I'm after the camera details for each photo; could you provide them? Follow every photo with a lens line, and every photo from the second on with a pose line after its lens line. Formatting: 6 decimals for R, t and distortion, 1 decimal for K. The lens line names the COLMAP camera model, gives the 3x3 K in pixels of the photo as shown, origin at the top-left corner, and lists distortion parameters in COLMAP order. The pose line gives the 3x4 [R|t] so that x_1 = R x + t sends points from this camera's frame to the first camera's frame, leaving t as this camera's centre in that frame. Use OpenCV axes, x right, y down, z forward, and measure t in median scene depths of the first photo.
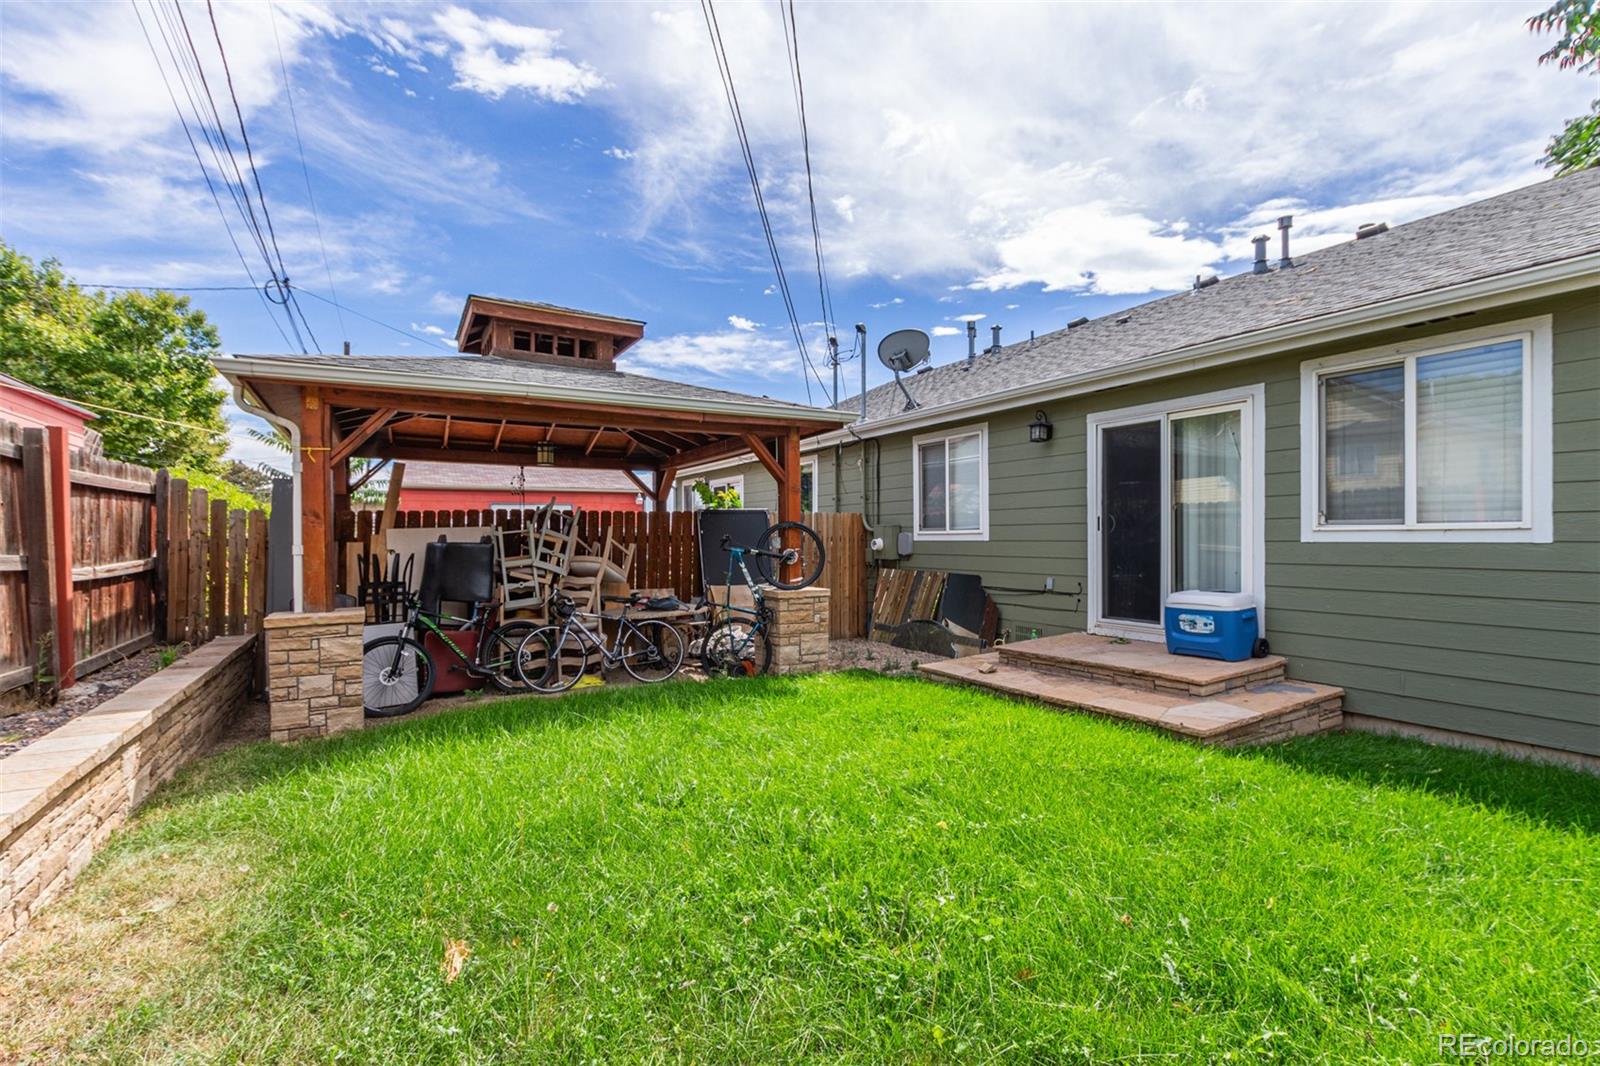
lens RADIAL K [[740.6, 0, 803.2], [0, 740.6, 538.8], [0, 0, 1]] dist [0.016520, -0.003164]
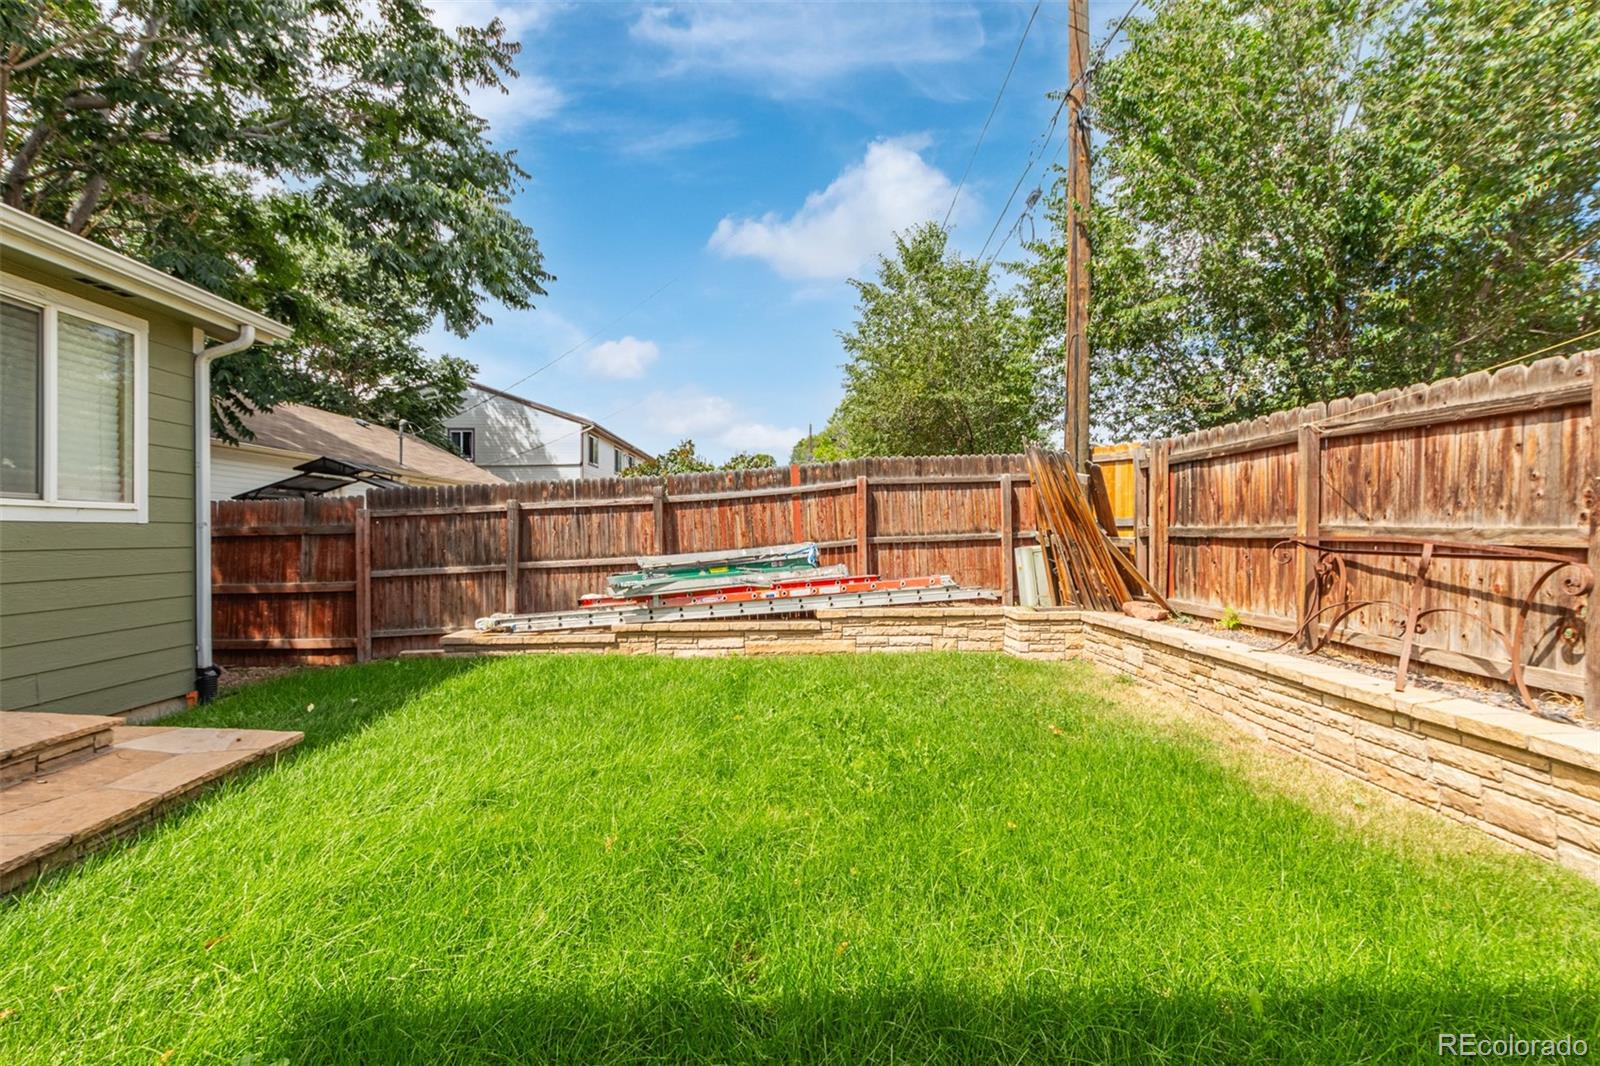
lens RADIAL K [[740.6, 0, 811.3], [0, 740.6, 531.4], [0, 0, 1]] dist [0.016520, -0.003164]
pose [[-0.886939, 0.008233, 0.461813, -0.250137], [0.008528, 0.999963, -0.001448, 0.016899], [-0.461808, 0.002654, -0.886976, 0.930461]]
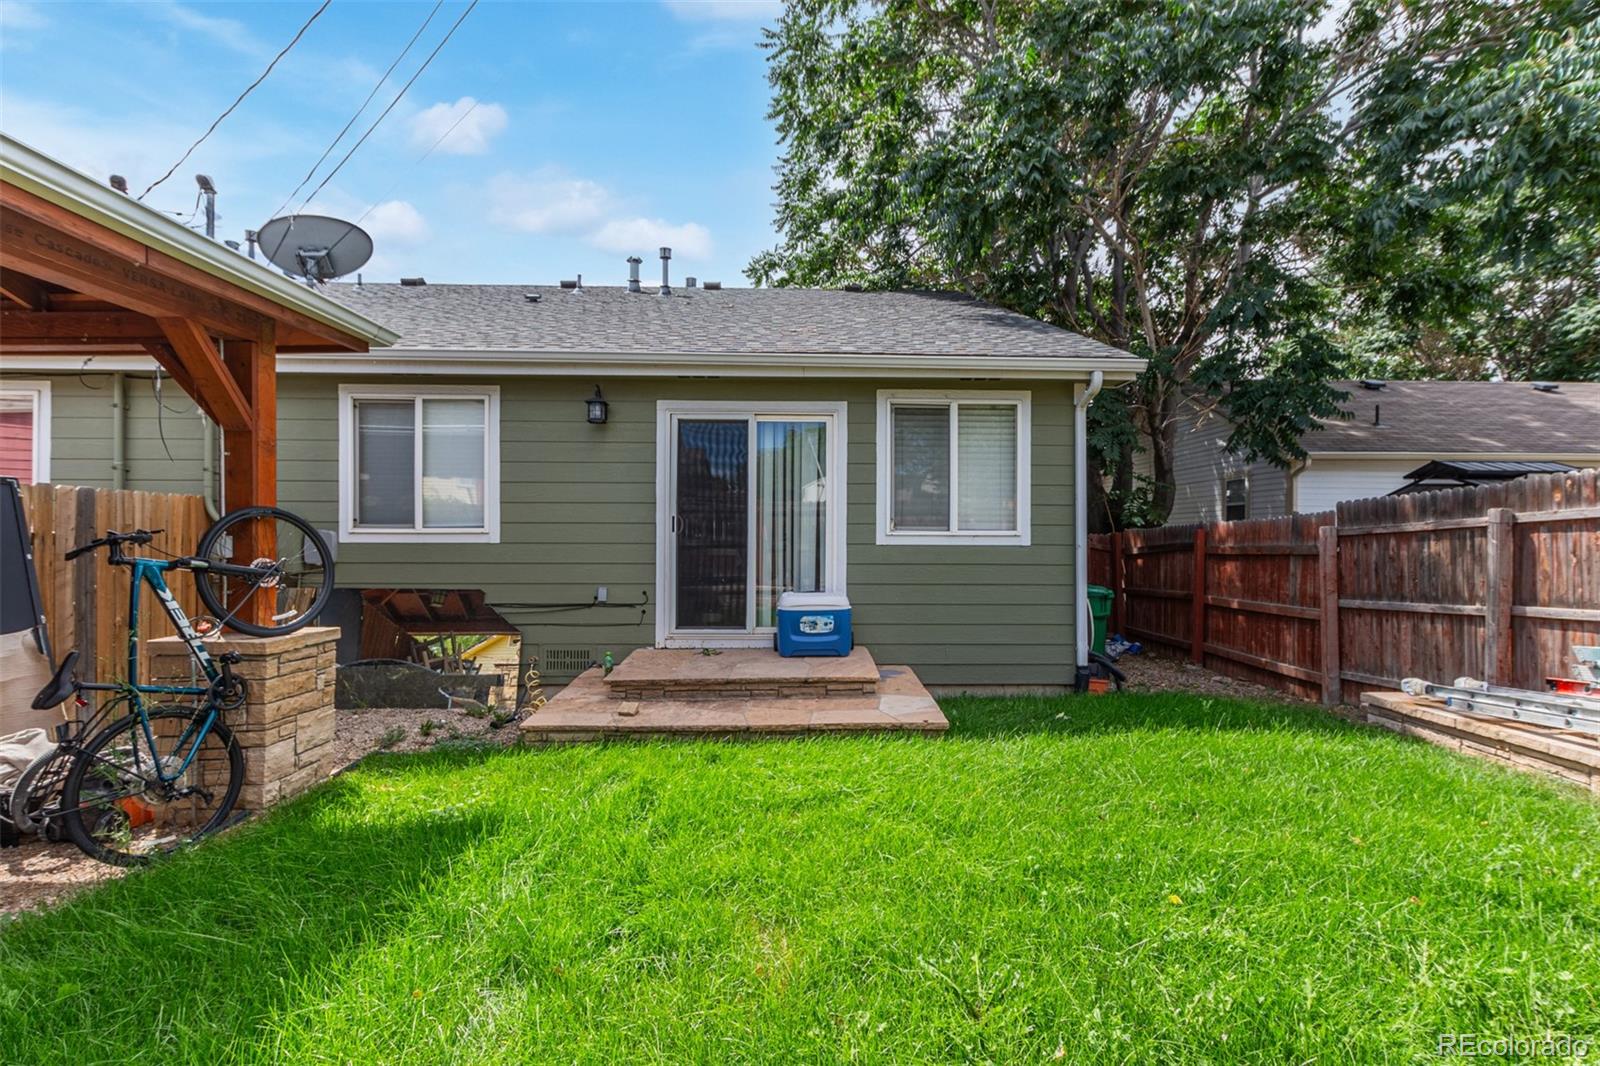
lens RADIAL K [[740.6, 0, 804.4], [0, 740.6, 543.8], [0, 0, 1]] dist [0.016520, -0.003164]
pose [[0.479533, 0.001280, 0.877523, -0.303188], [-0.004282, 0.999990, 0.000882, 0.001527], [-0.877513, -0.004181, 0.479534, 0.417385]]
